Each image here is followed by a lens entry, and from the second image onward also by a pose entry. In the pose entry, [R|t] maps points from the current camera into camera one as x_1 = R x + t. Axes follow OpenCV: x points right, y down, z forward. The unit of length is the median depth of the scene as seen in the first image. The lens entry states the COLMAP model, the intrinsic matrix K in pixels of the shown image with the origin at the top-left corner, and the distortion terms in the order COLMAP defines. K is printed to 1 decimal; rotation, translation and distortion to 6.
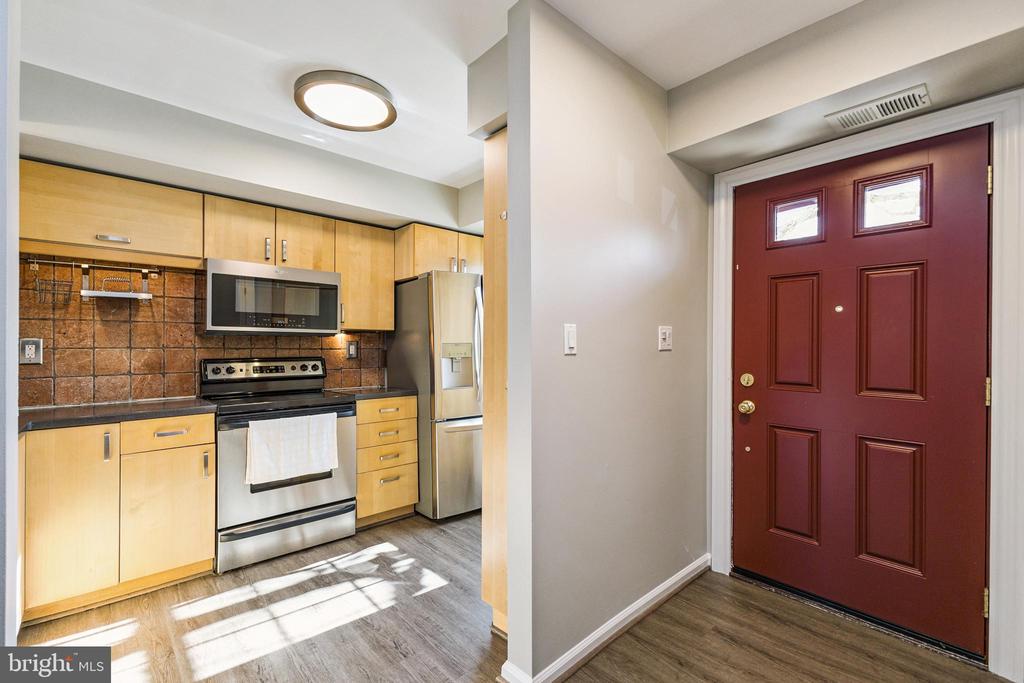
lens RADIAL K [[449.5, 0, 513.9], [0, 449.5, 345.3], [0, 0, 1]] dist [0.002039, 0.000172]
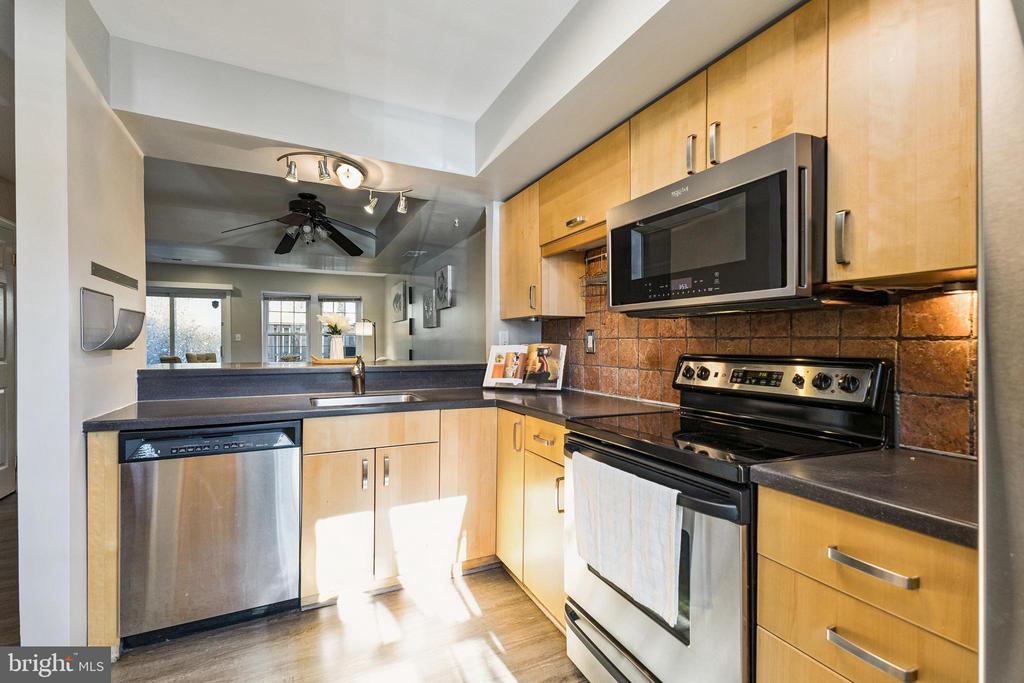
lens RADIAL K [[449.5, 0, 513.9], [0, 449.5, 345.3], [0, 0, 1]] dist [0.002039, 0.000172]
pose [[-0.264079, 0.006270, -0.964481, 0.037105], [0.000475, 0.999980, 0.006371, 0.013173], [0.964501, 0.001224, -0.264076, 0.919509]]
